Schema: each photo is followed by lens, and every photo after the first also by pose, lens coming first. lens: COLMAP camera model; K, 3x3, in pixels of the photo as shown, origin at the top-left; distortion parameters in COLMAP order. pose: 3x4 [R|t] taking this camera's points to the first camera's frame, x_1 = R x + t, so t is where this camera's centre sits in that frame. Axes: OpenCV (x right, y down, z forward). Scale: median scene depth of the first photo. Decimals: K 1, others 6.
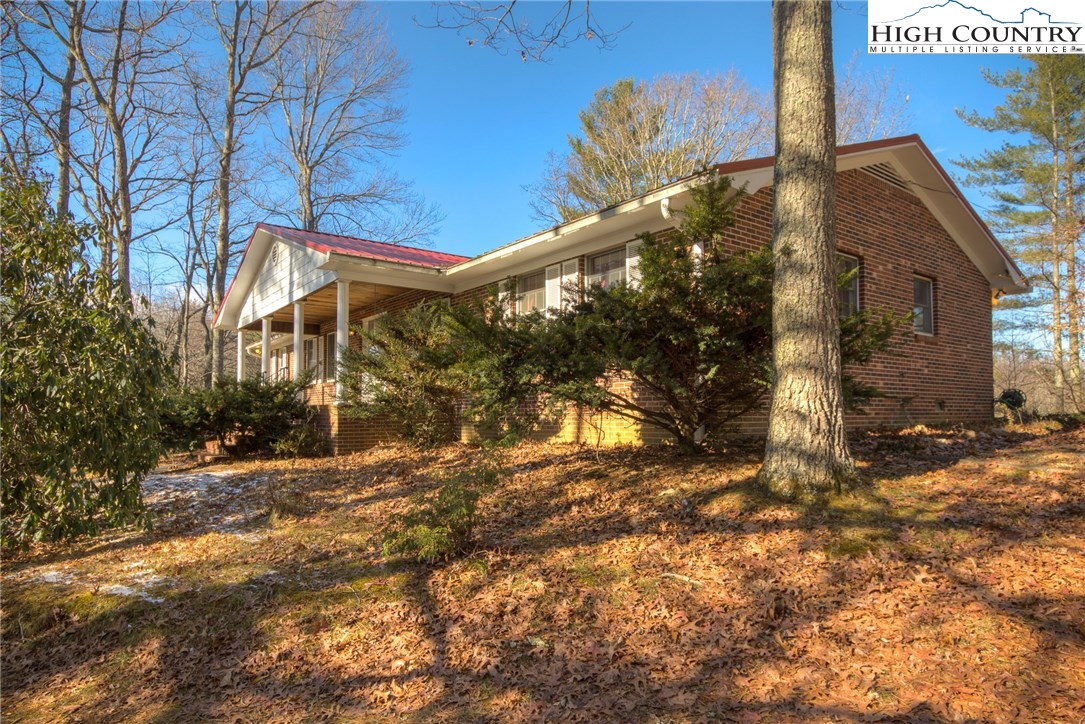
lens RADIAL K [[621.2, 0, 521.6], [0, 621.2, 389.0], [0, 0, 1]] dist [0.001997, 0.001113]
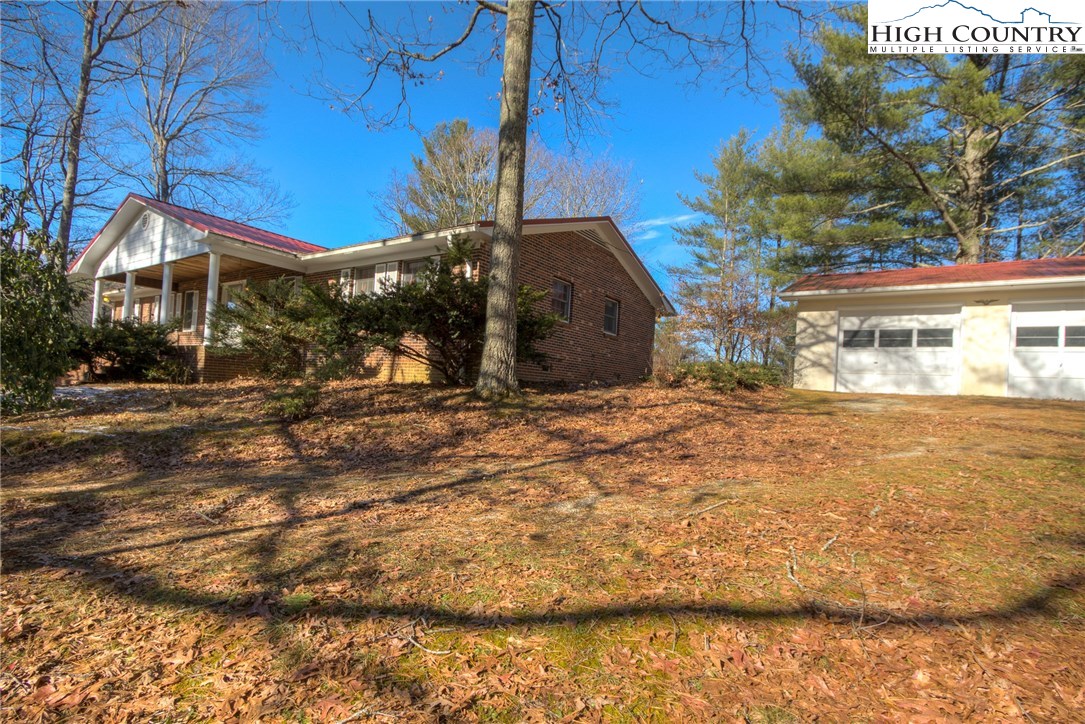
lens RADIAL K [[494.1, 0, 538.0], [0, 494.1, 369.9], [0, 0, 1]] dist [-0.000459, 0.003758]
pose [[0.937288, 0.064018, 0.342626, 0.013310], [-0.067887, 0.997693, -0.000703, 0.031960], [-0.341881, -0.022601, 0.939472, -0.259821]]
